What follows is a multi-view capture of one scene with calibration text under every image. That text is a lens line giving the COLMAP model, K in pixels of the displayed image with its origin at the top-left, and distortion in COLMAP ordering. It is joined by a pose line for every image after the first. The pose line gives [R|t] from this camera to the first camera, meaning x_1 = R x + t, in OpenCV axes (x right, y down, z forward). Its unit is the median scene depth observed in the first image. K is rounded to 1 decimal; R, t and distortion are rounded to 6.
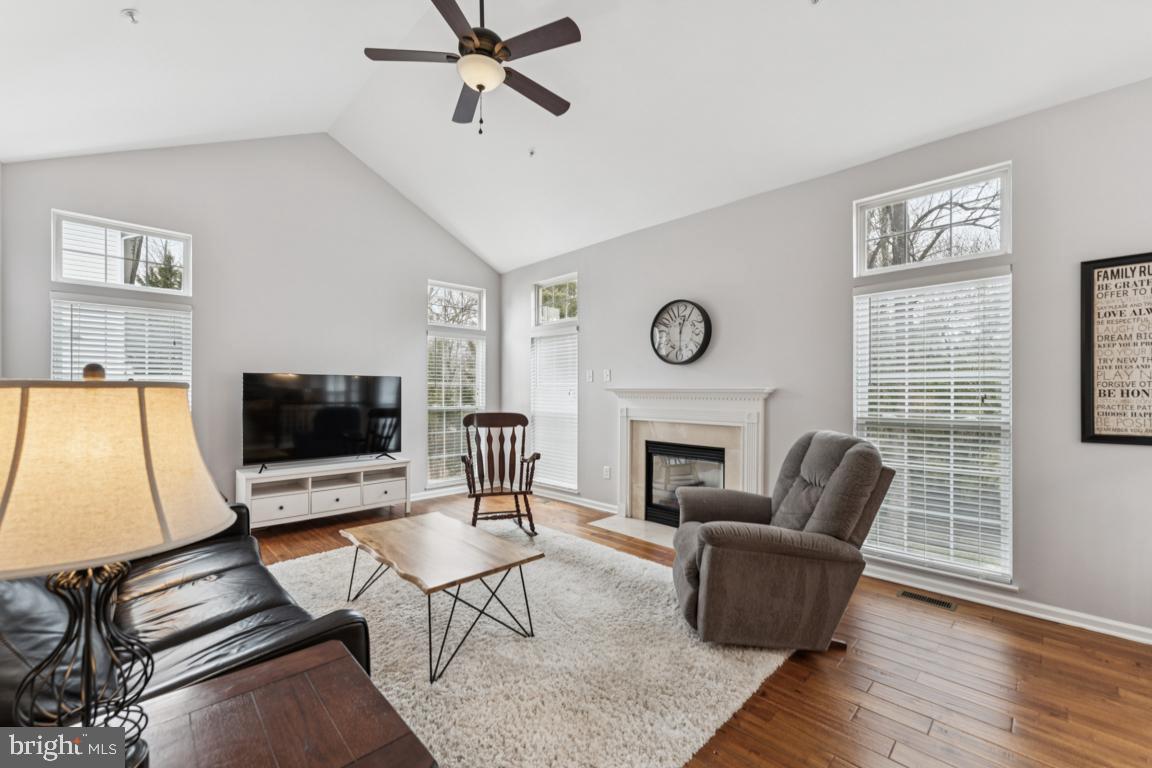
lens RADIAL K [[465.0, 0, 580.1], [0, 465.0, 389.5], [0, 0, 1]] dist [-0.001027, -0.000078]
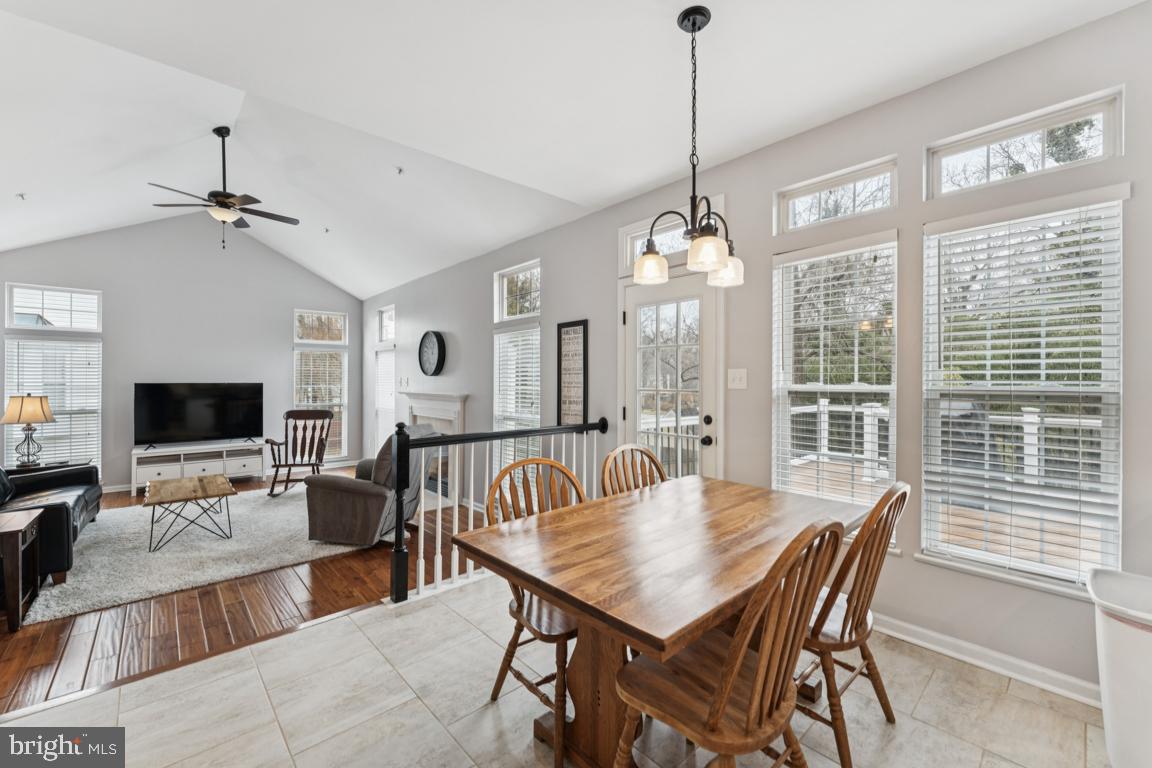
lens RADIAL K [[465.0, 0, 582.0], [0, 465.0, 378.0], [0, 0, 1]] dist [-0.001027, -0.000078]
pose [[0.998924, -0.004241, -0.046175, 0.777869], [0.004421, 0.999983, 0.003805, -0.053224], [0.046158, -0.004005, 0.998926, -0.424095]]
